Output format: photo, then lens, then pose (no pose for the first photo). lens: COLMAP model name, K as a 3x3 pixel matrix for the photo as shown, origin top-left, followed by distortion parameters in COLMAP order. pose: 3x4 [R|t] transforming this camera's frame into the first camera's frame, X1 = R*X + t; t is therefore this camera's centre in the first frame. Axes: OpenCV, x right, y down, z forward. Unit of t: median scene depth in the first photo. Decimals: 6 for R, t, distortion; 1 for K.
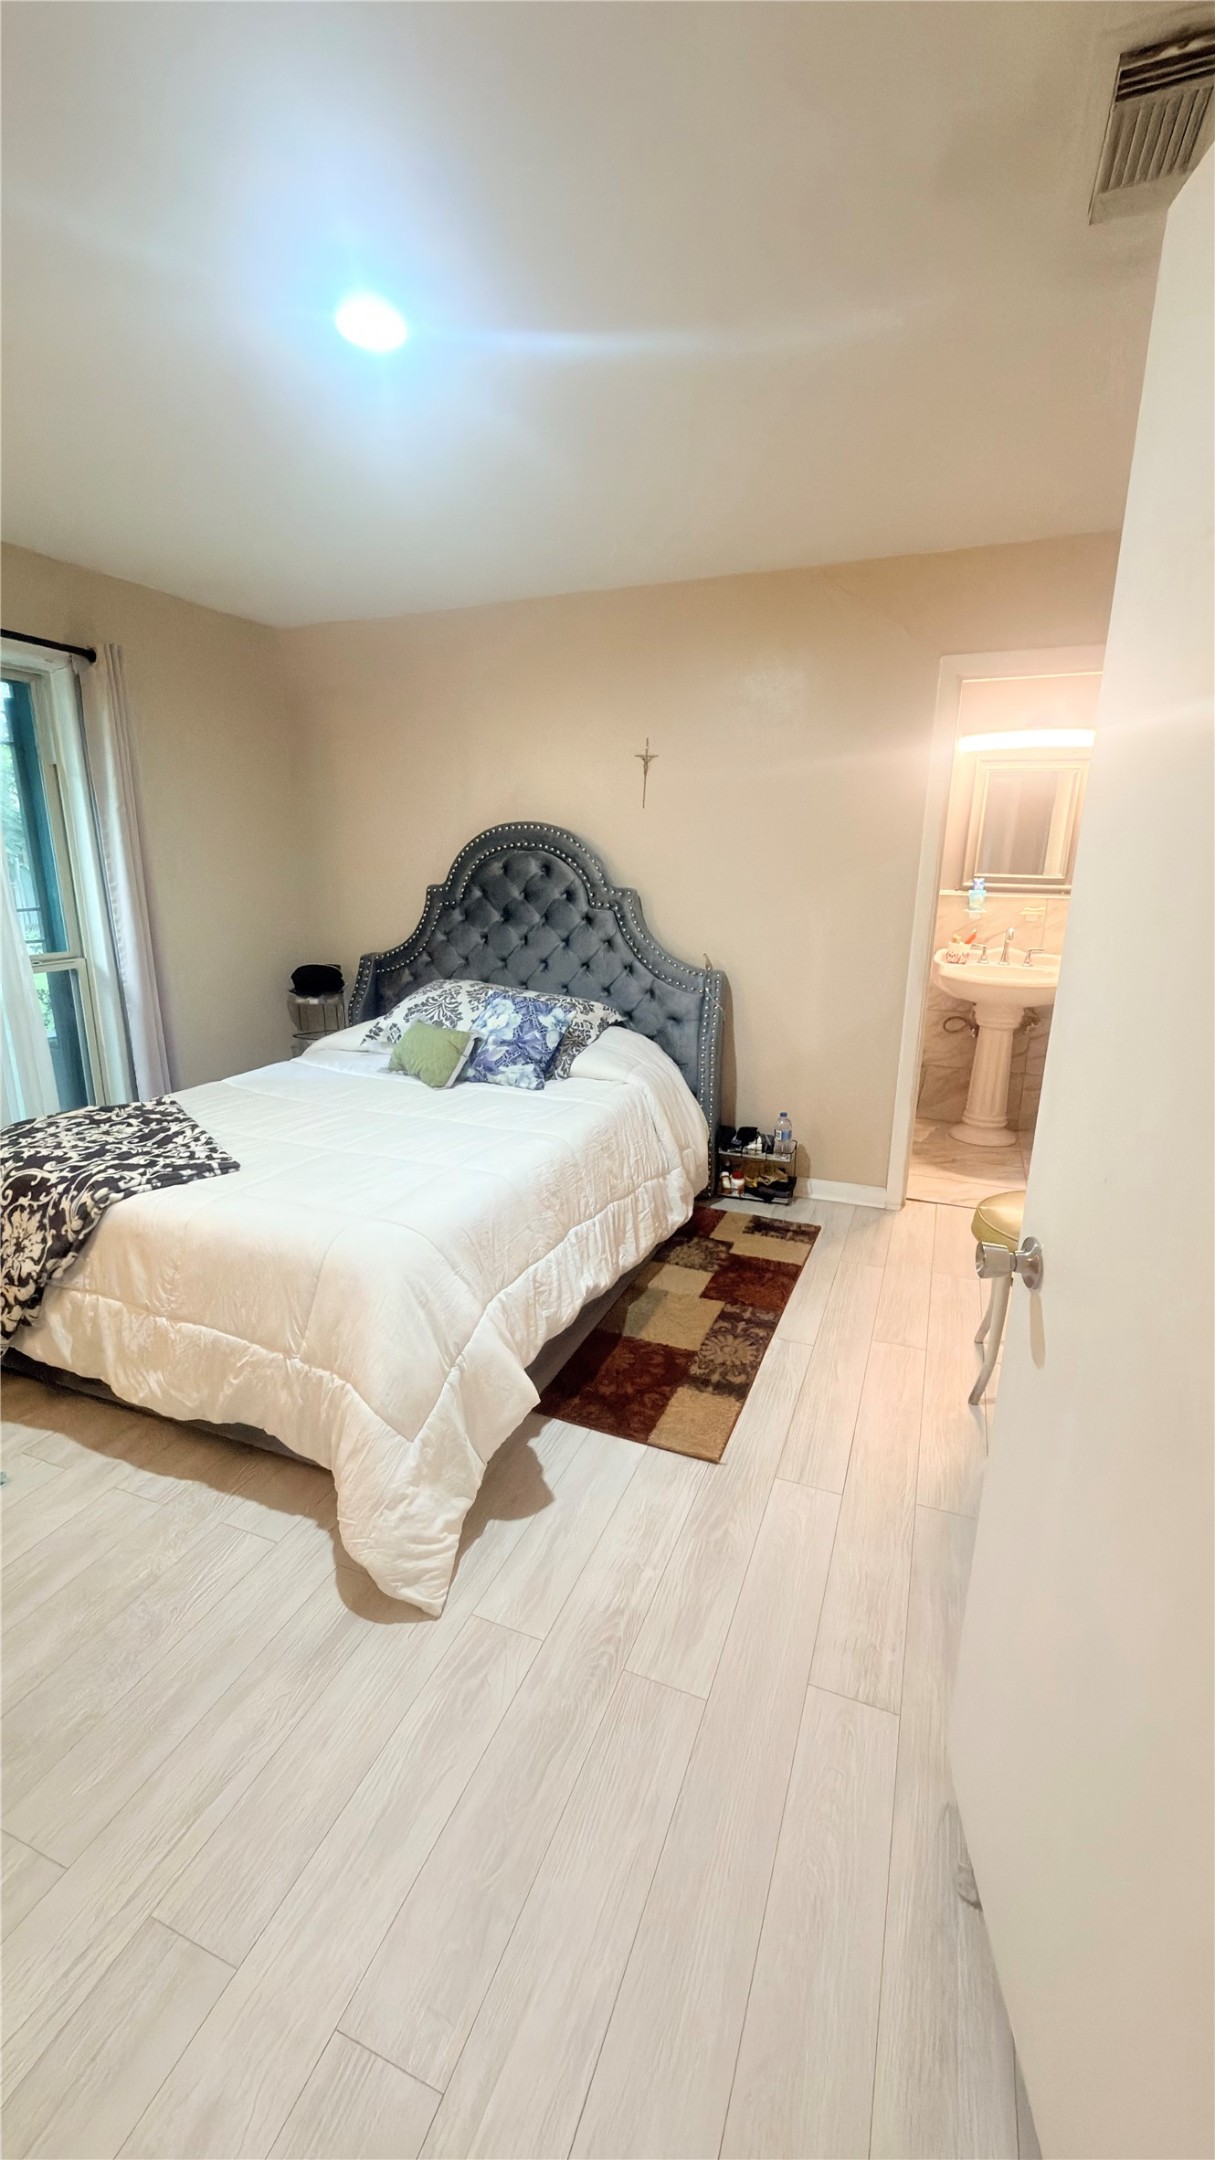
lens RADIAL K [[856.1, 0, 603.4], [0, 856.1, 1080.2], [0, 0, 1]] dist [-0.000850, 0.000475]
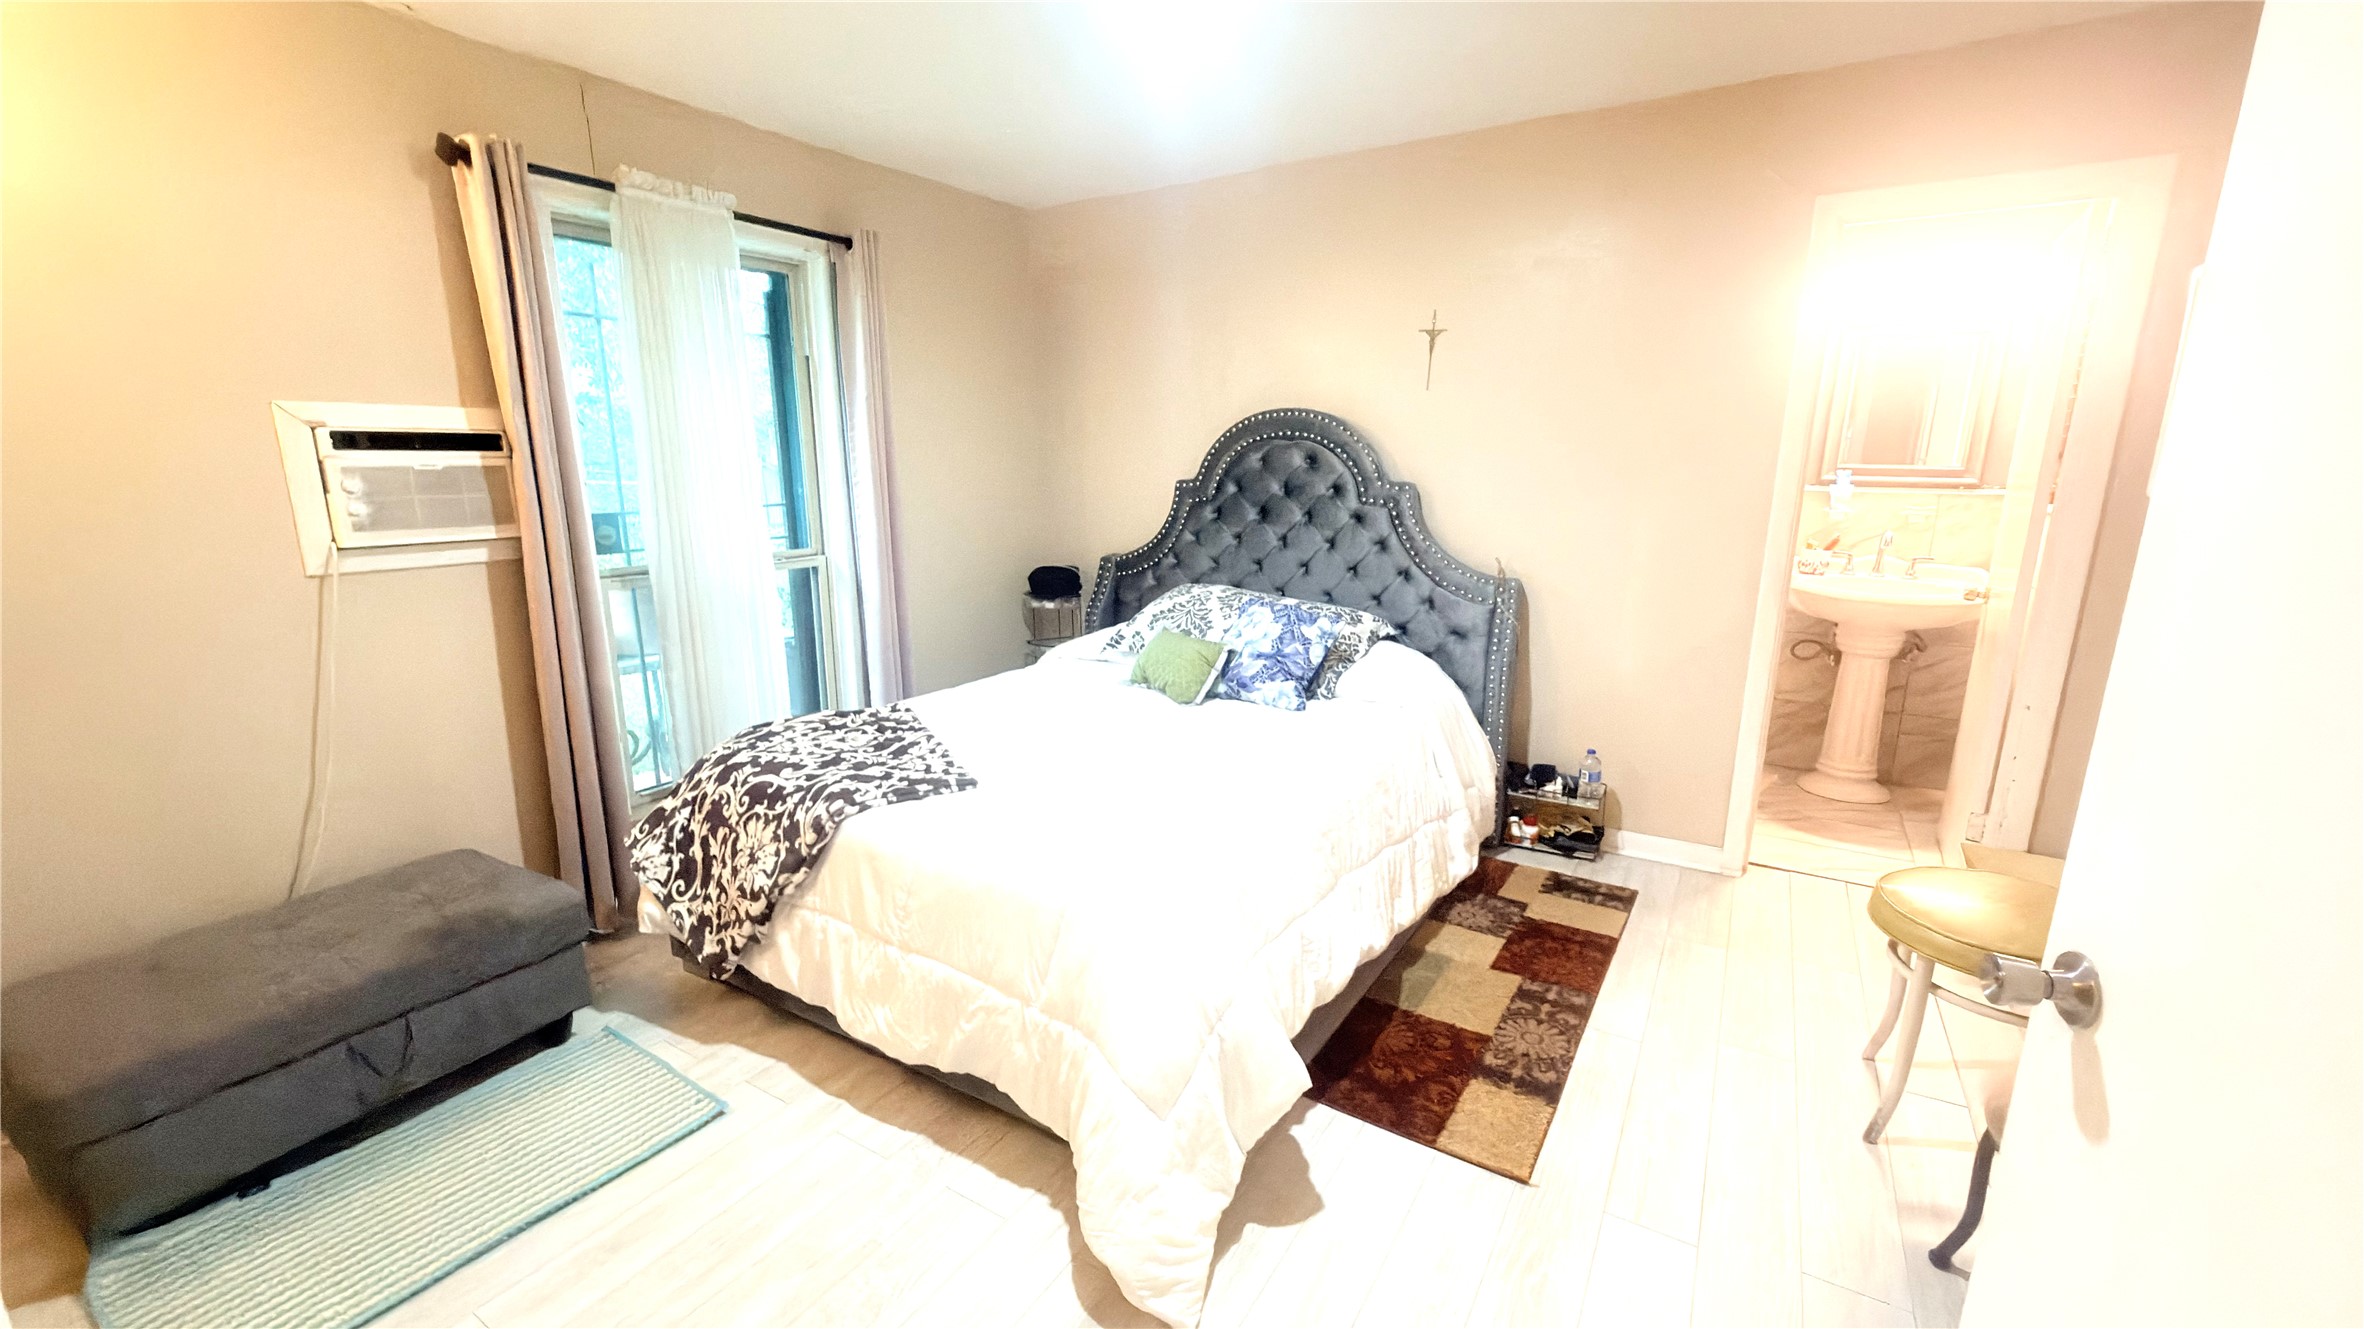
lens RADIAL K [[937.0, 0, 1180.4], [0, 937.0, 665.5], [0, 0, 1]] dist [-0.000850, 0.000475]
pose [[0.985405, 0.029957, -0.167569, -0.043666], [-0.035716, 0.998867, -0.031459, -0.000795], [0.166437, 0.036985, 0.985358, 0.045597]]
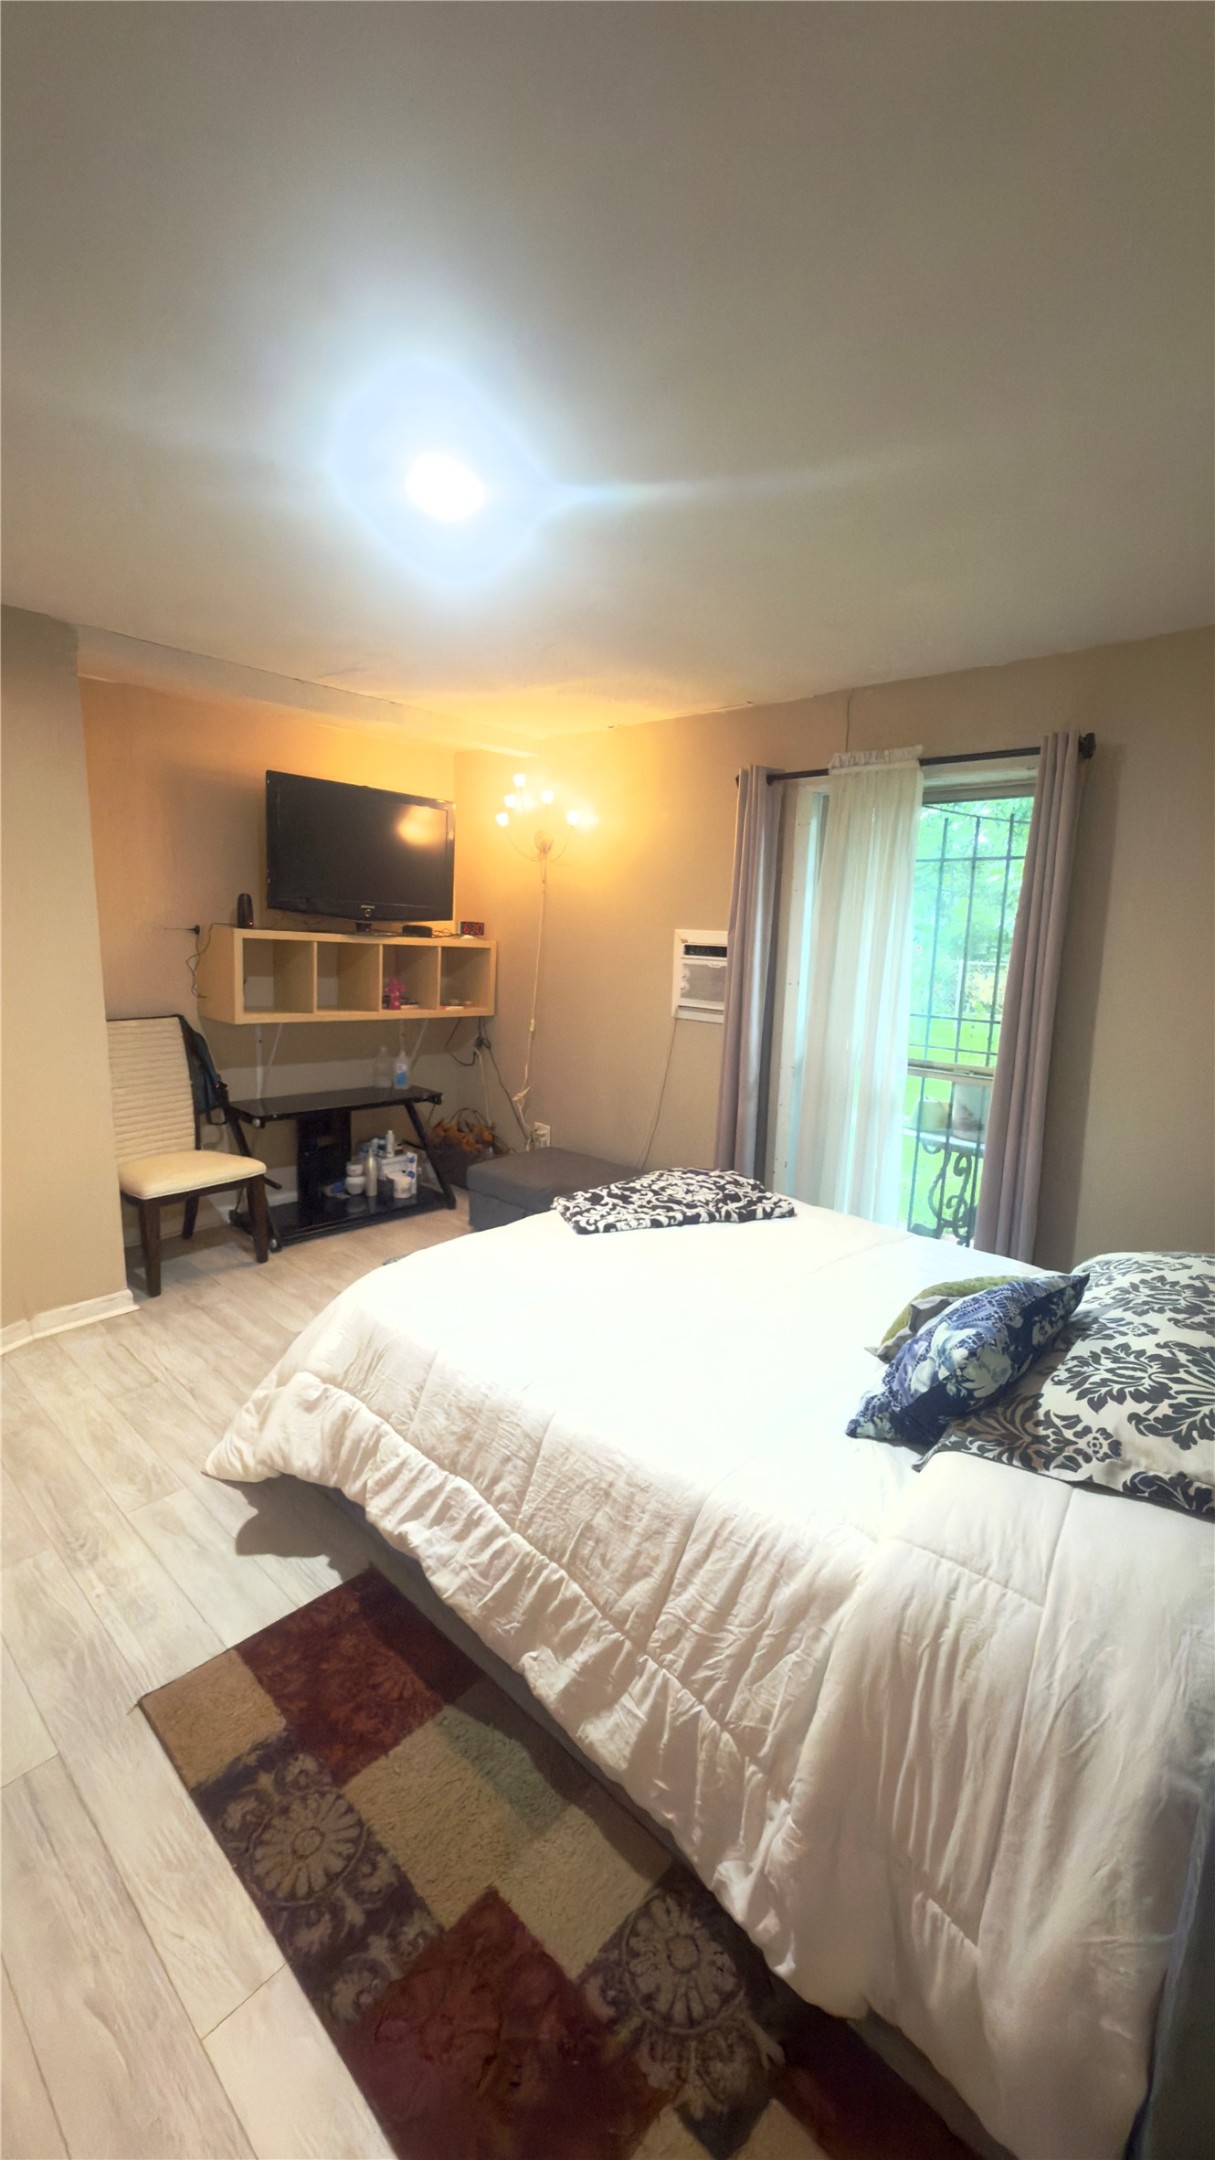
lens RADIAL K [[856.1, 0, 603.4], [0, 856.1, 1080.2], [0, 0, 1]] dist [-0.000850, 0.000475]
pose [[-0.345261, 0.149068, -0.926592, 0.505546], [-0.270724, 0.929517, 0.250414, -0.328443], [0.898612, 0.337309, -0.280569, 1.121156]]
